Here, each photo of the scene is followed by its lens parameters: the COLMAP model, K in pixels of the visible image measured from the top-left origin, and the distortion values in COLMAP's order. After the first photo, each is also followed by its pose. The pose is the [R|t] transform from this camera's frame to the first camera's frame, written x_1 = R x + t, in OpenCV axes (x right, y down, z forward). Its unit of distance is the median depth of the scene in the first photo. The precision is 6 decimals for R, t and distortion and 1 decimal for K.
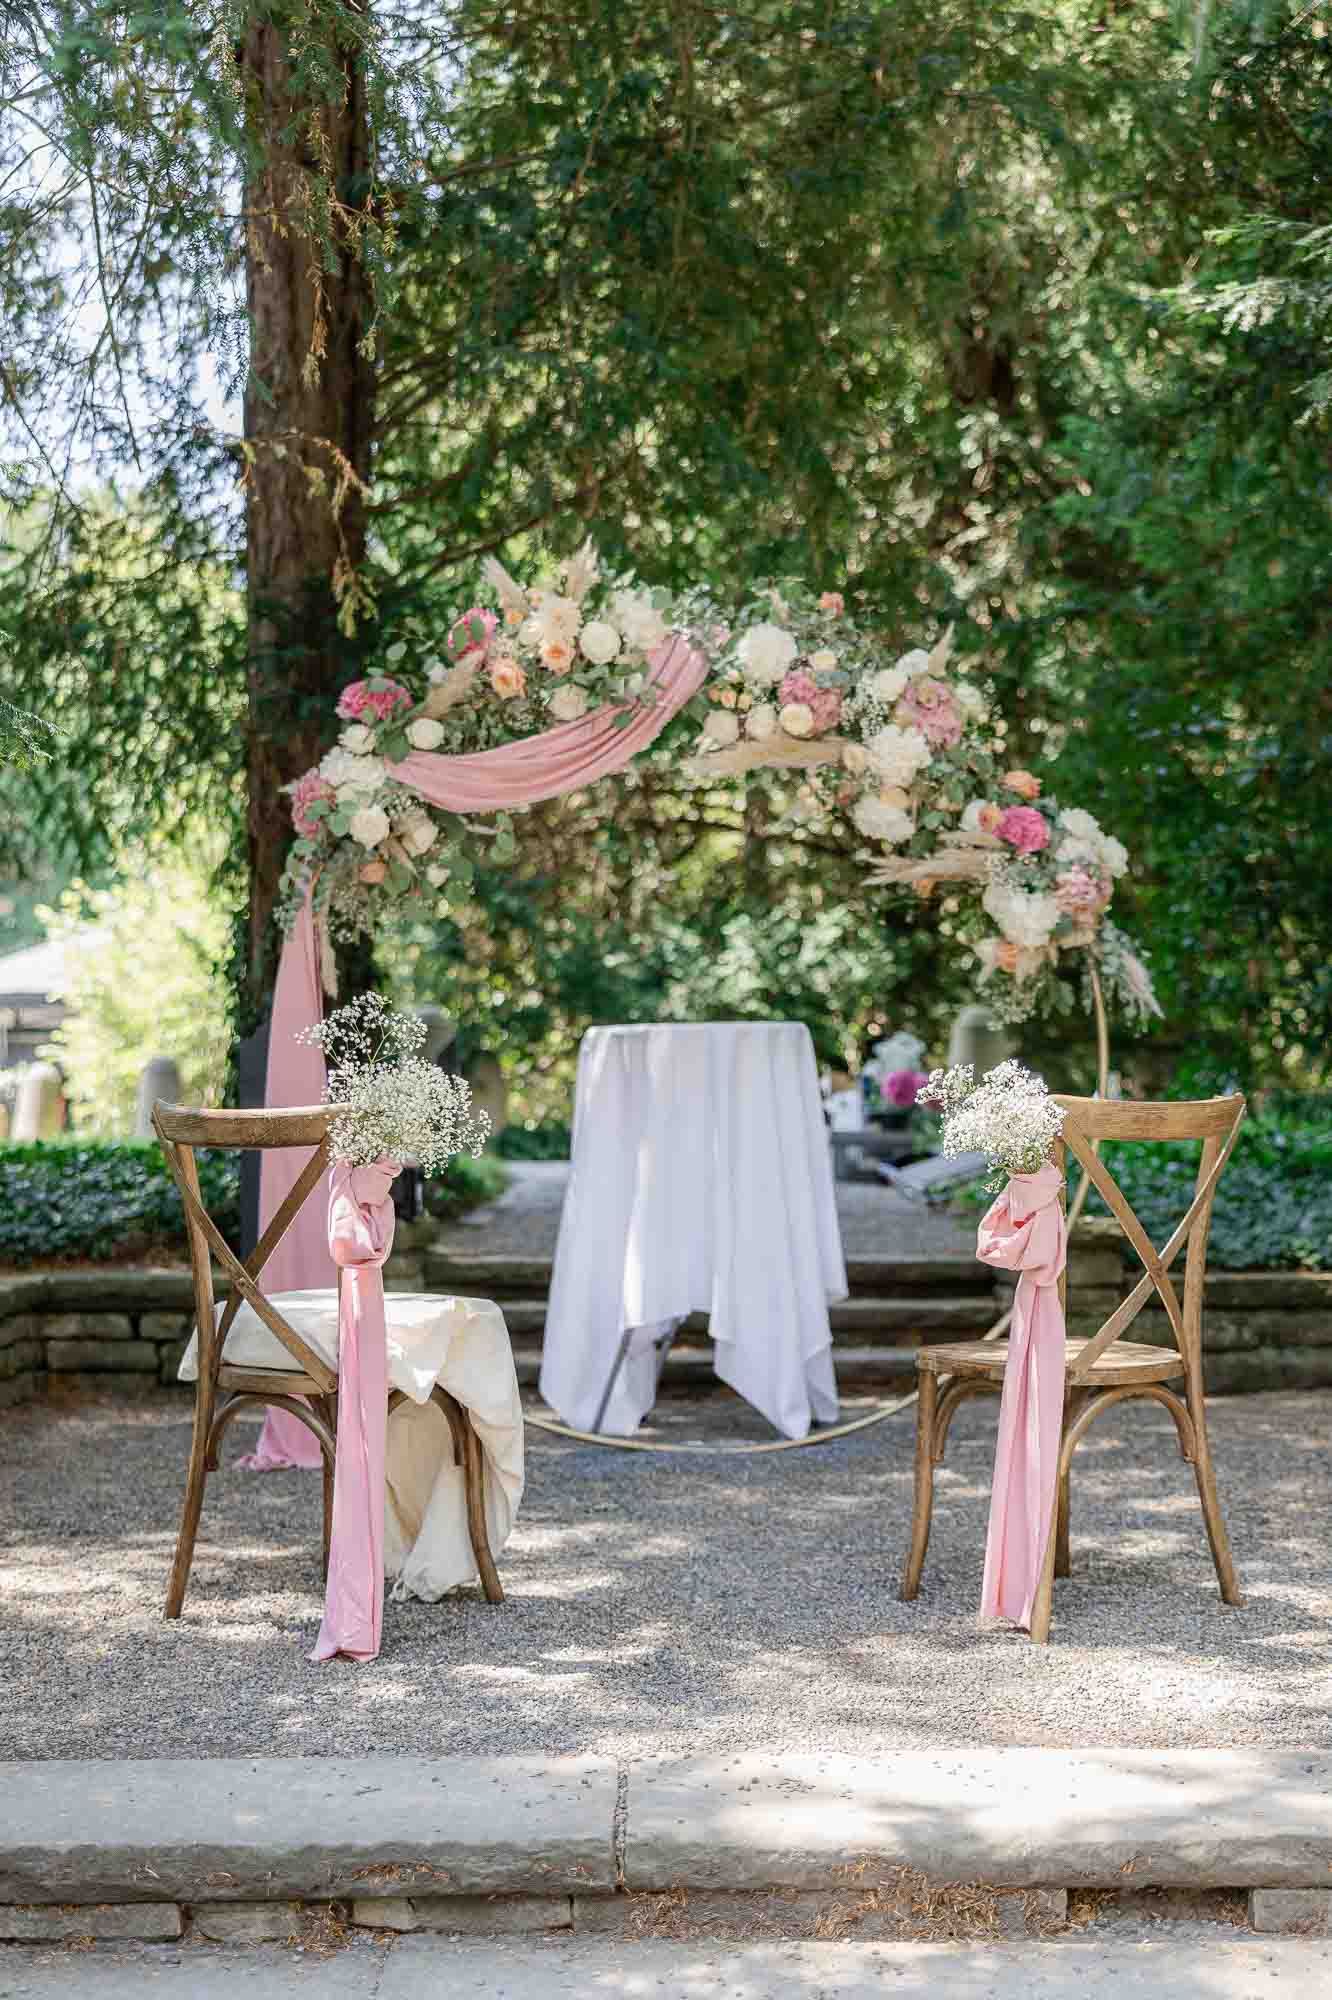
lens RADIAL K [[3928.7, 0, 666.0], [0, 3928.7, 1000.0], [0, 0, 1]] dist [0.051935, -0.053155]
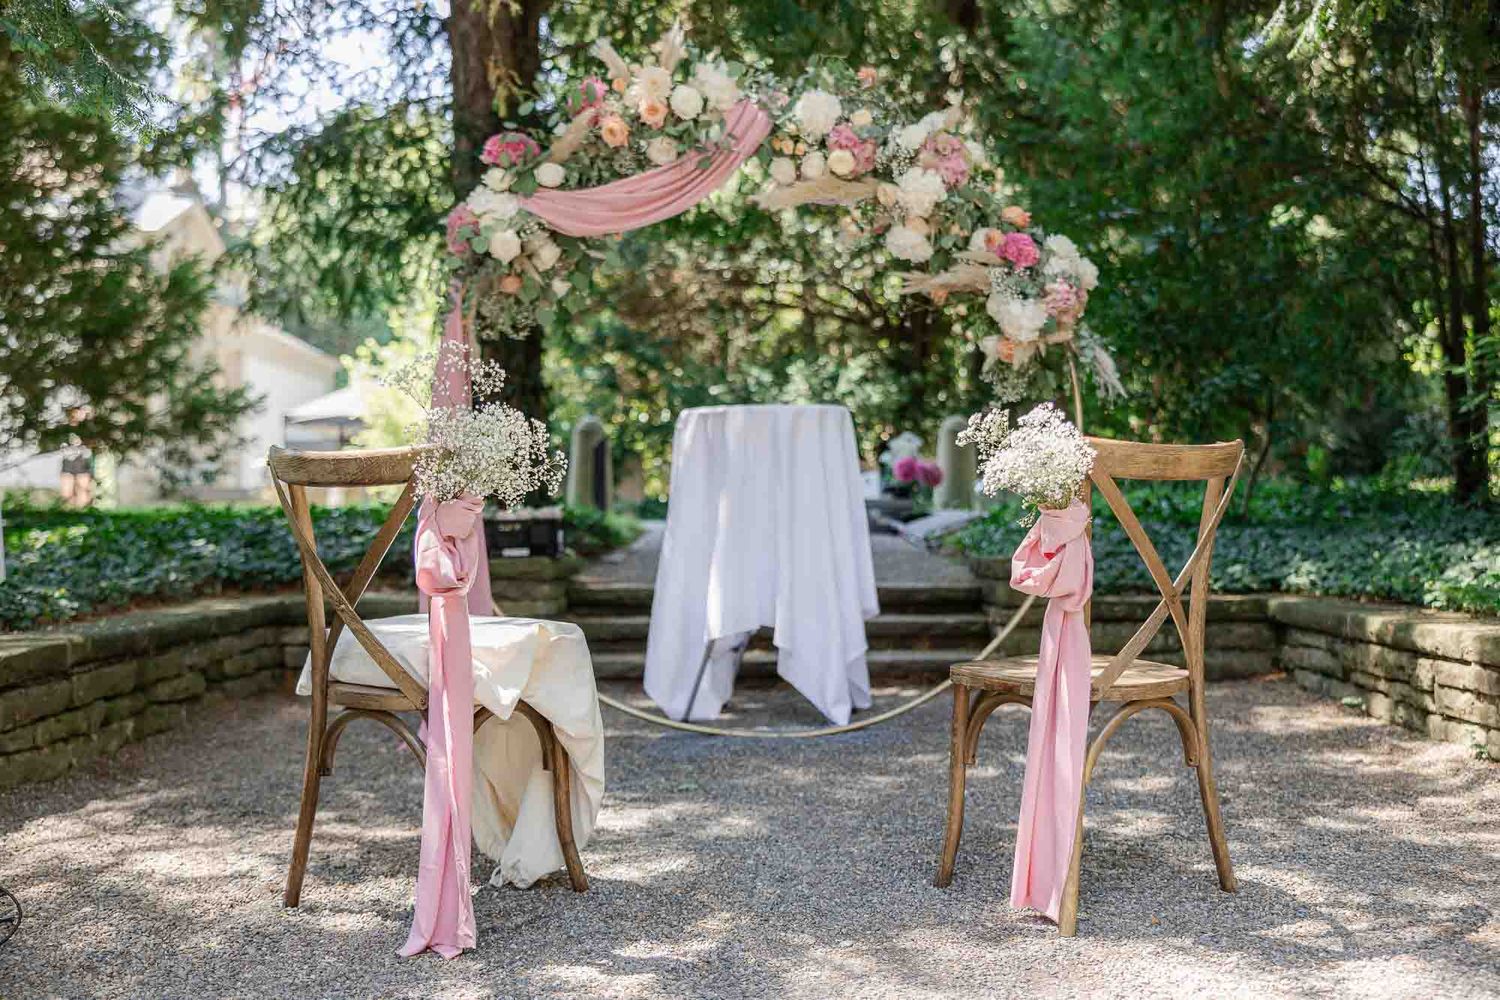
lens RADIAL K [[1652.4, 0, 774.0], [0, 1652.4, 502.1], [0, 0, 1]] dist [-0.001419, -0.000883]
pose [[0.999996, -0.000435, 0.002862, 0.009884], [0.000386, 0.999851, 0.017267, 0.029220], [-0.002869, -0.017266, 0.999847, 0.462135]]
